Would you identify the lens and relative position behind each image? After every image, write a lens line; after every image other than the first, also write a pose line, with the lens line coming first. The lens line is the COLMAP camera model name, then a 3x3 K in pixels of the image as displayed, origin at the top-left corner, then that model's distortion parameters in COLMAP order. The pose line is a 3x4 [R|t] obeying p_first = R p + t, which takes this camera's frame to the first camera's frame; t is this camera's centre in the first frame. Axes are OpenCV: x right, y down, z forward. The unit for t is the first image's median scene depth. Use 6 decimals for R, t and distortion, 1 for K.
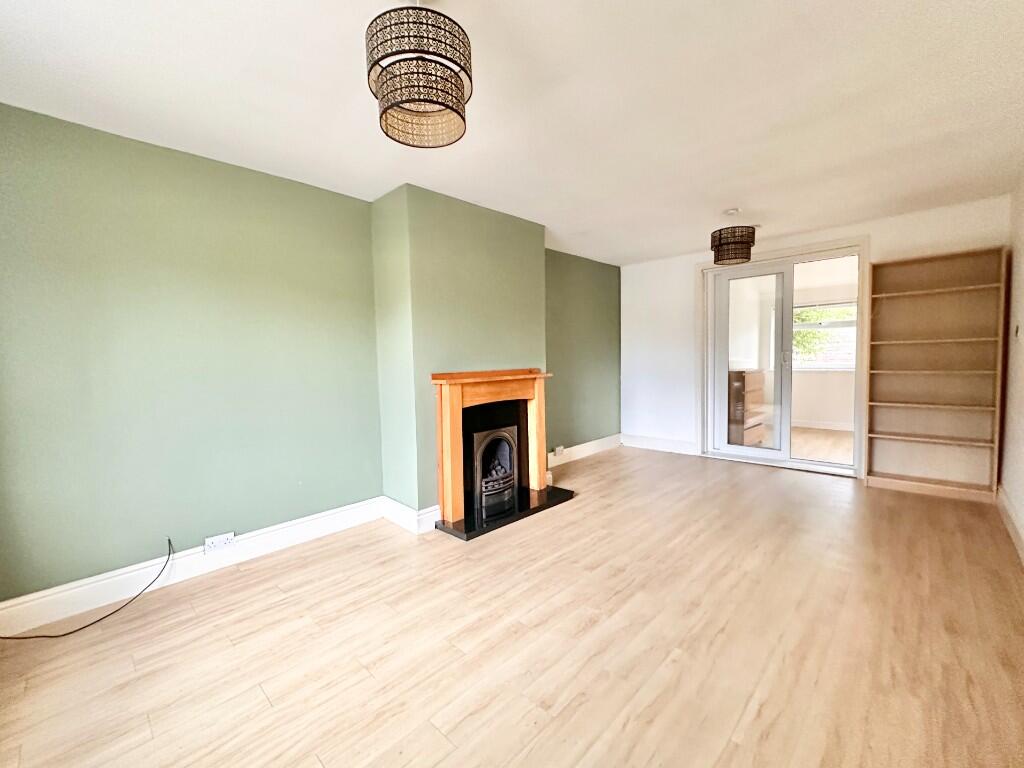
lens RADIAL K [[417.2, 0, 512.3], [0, 417.2, 379.8], [0, 0, 1]] dist [0.000998, -0.000171]
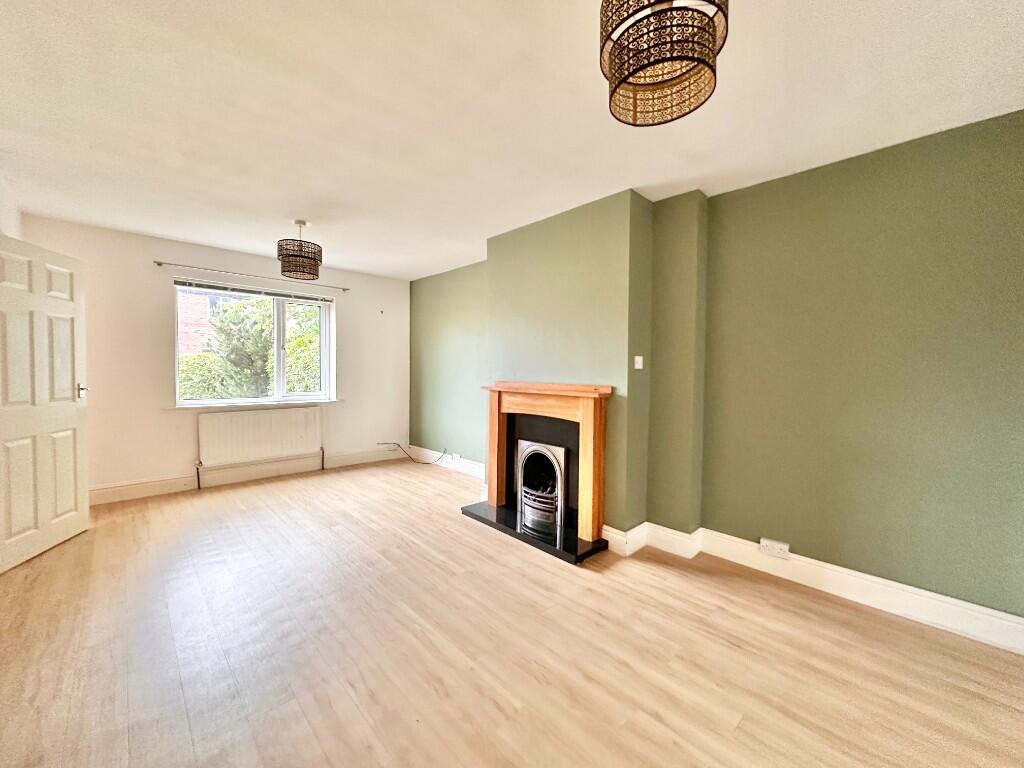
lens RADIAL K [[417.2, 0, 530.3], [0, 417.2, 382.5], [0, 0, 1]] dist [0.000998, -0.000171]
pose [[-0.021317, 0.051945, -0.998422, 1.243454], [-0.061054, 0.996718, 0.053160, -0.099065], [0.997907, 0.062091, -0.018075, 1.325415]]
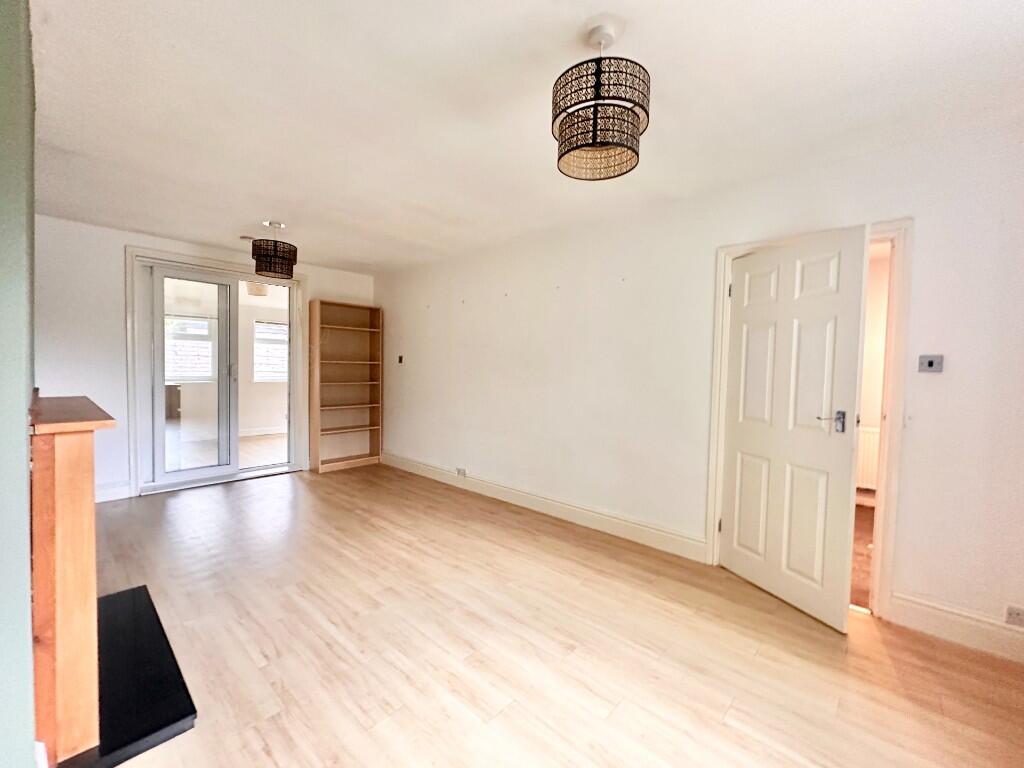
lens RADIAL K [[417.2, 0, 511.1], [0, 417.2, 386.3], [0, 0, 1]] dist [0.000998, -0.000171]
pose [[-0.007062, -0.020989, 0.999755, -0.672553], [0.029754, 0.999333, 0.021190, -0.031887], [-0.999532, 0.029897, -0.006433, 0.662200]]
